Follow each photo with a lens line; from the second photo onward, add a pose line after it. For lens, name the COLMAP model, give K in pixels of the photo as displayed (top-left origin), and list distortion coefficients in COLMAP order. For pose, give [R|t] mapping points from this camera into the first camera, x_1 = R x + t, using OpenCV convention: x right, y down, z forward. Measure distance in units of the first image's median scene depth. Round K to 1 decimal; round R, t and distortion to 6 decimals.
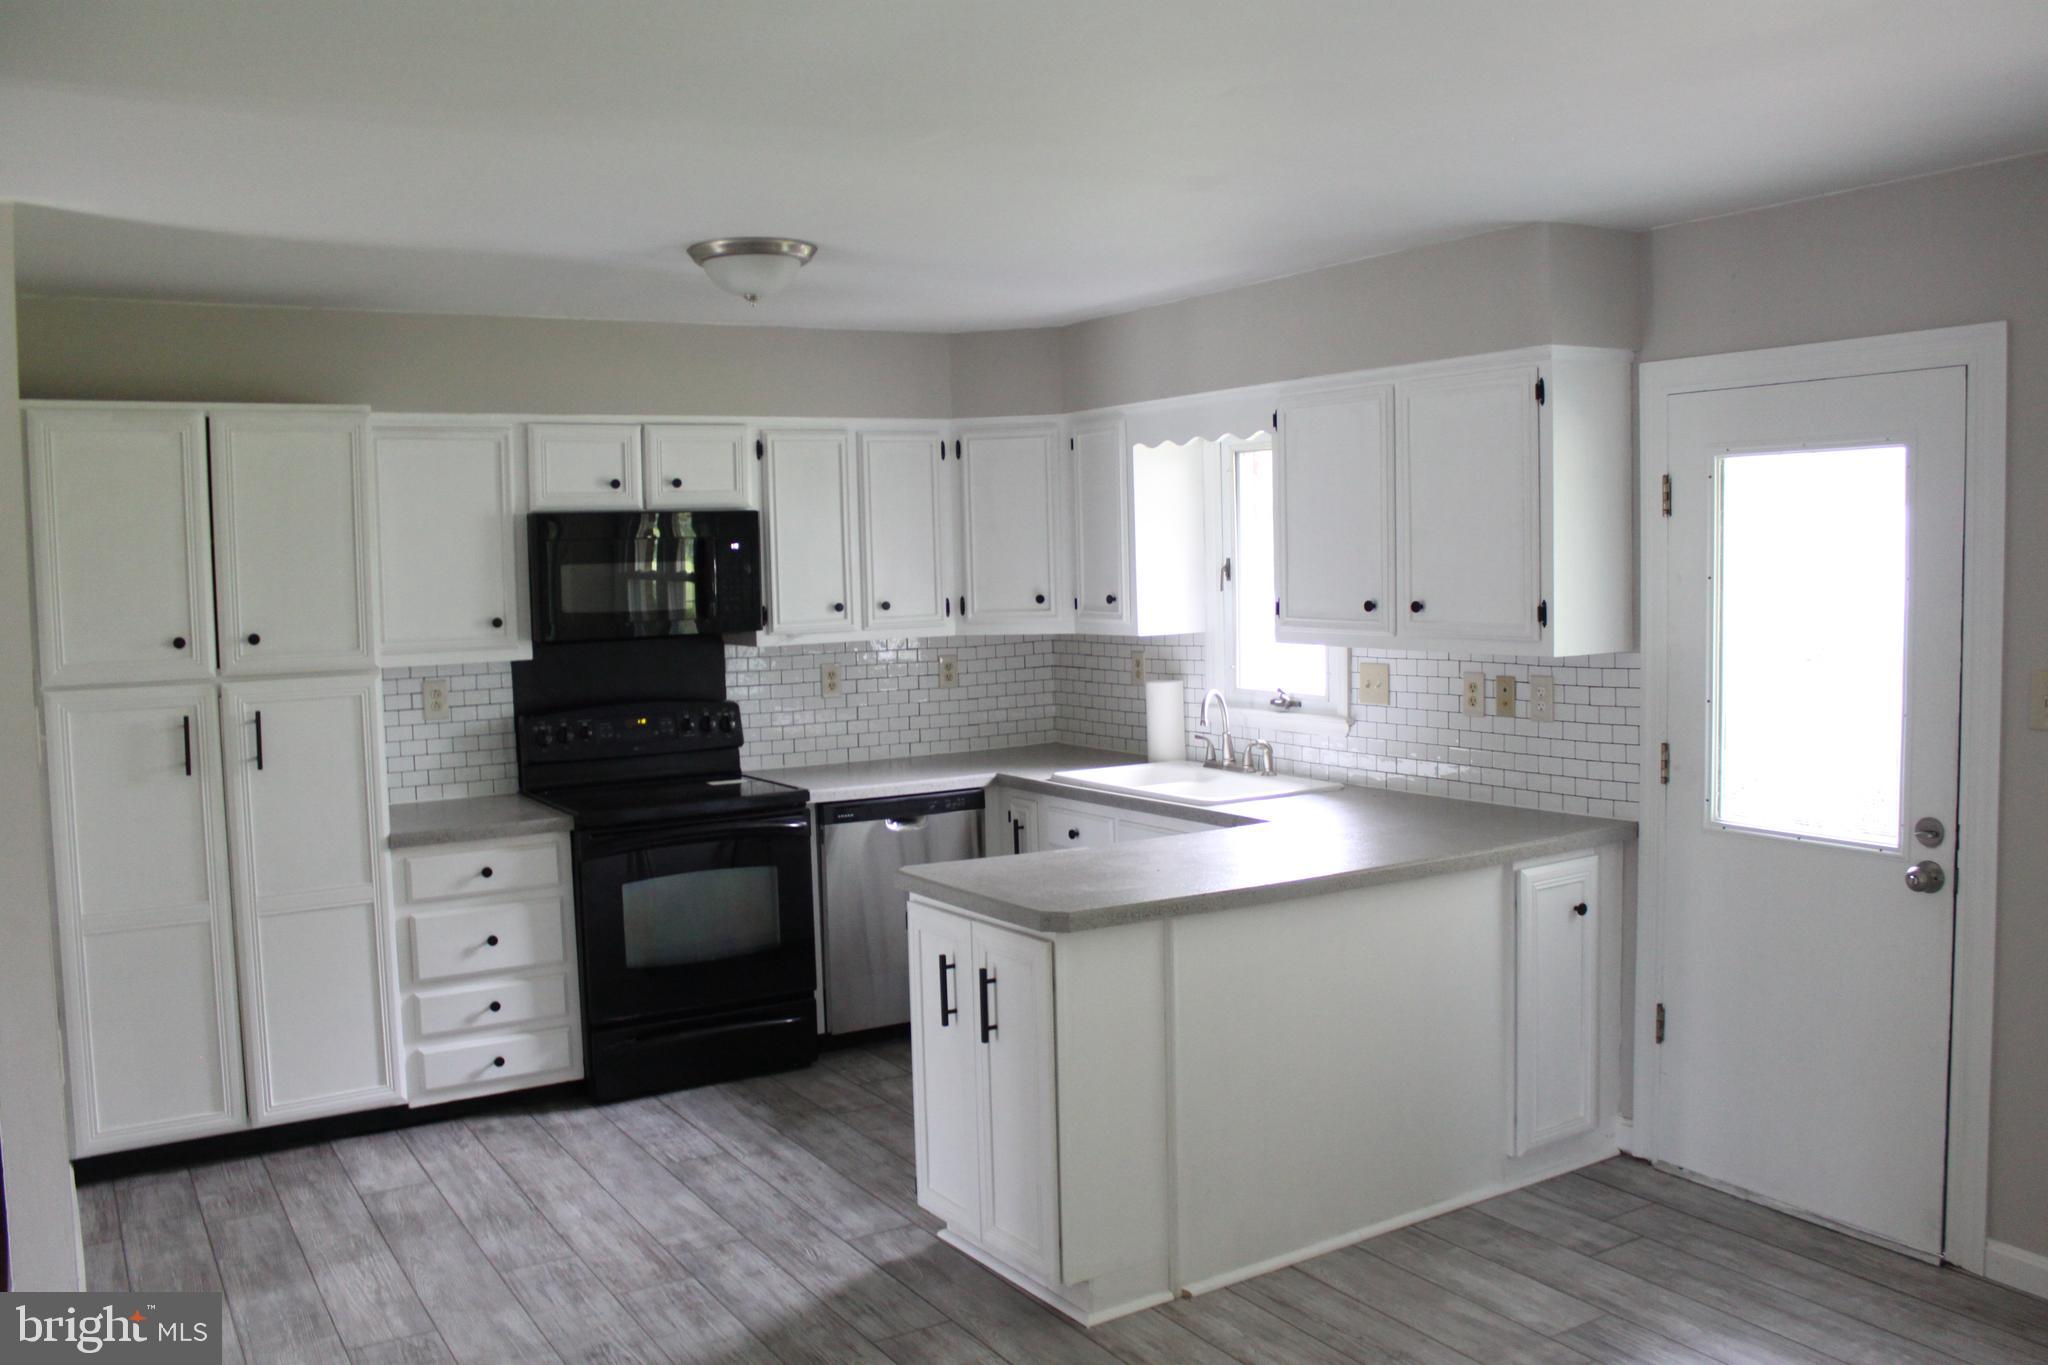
lens RADIAL K [[1699.1, 0, 1006.3], [0, 1699.1, 686.1], [0, 0, 1]] dist [-0.165197, 0.162506]
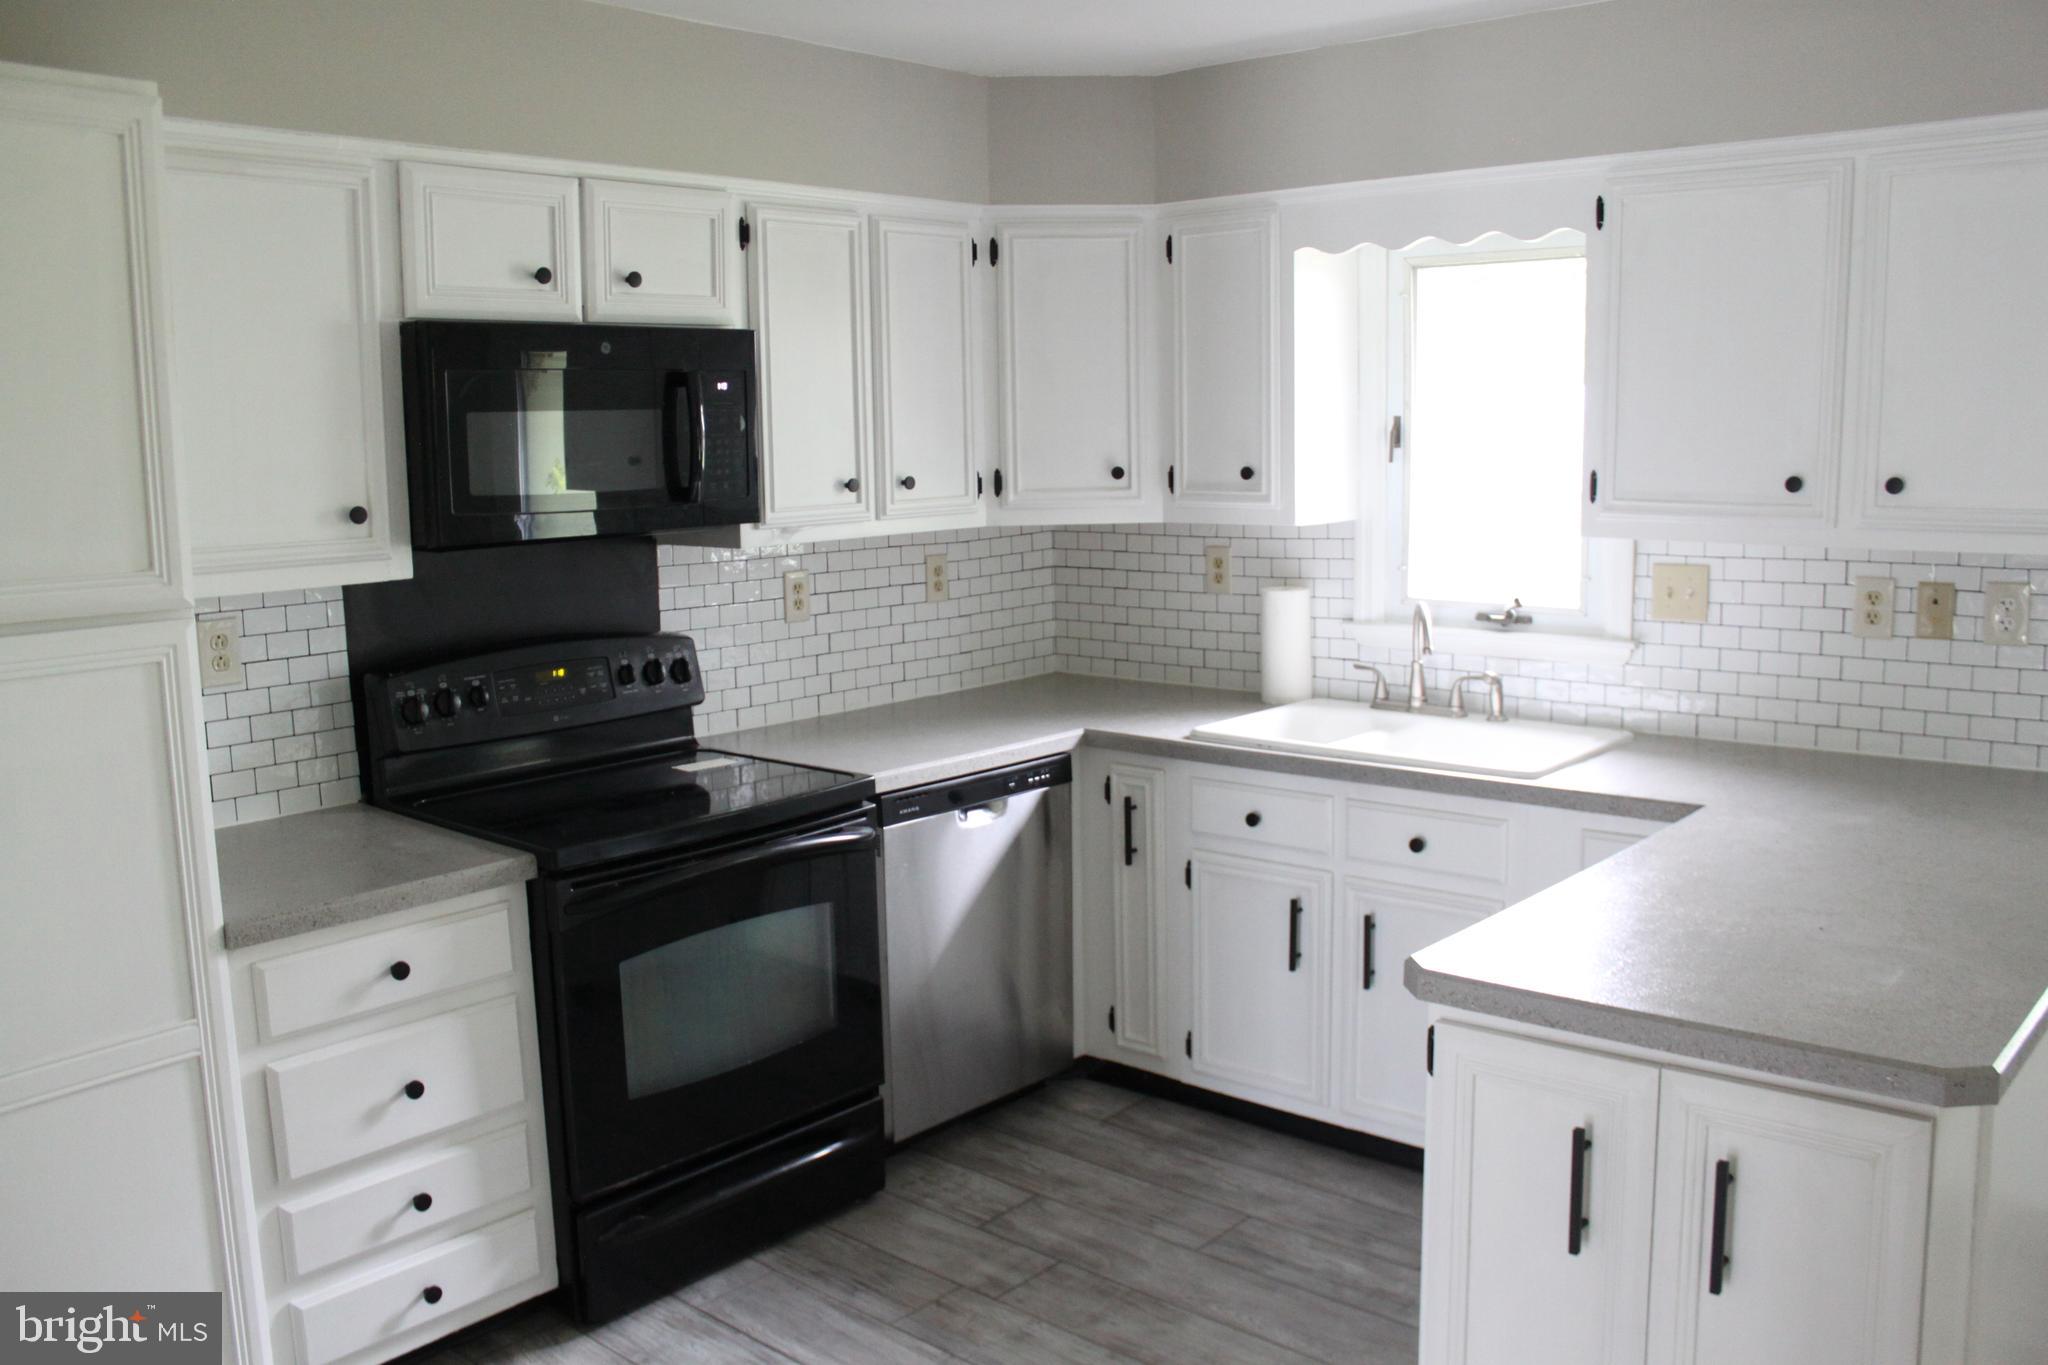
lens RADIAL K [[1695.1, 0, 1019.2], [0, 1695.1, 682.4], [0, 0, 1]] dist [-0.166935, 0.162377]
pose [[0.954757, -0.036385, 0.295153, -0.255733], [0.016675, 0.997476, 0.069023, -0.016248], [-0.296919, -0.060978, 0.952954, 0.398150]]
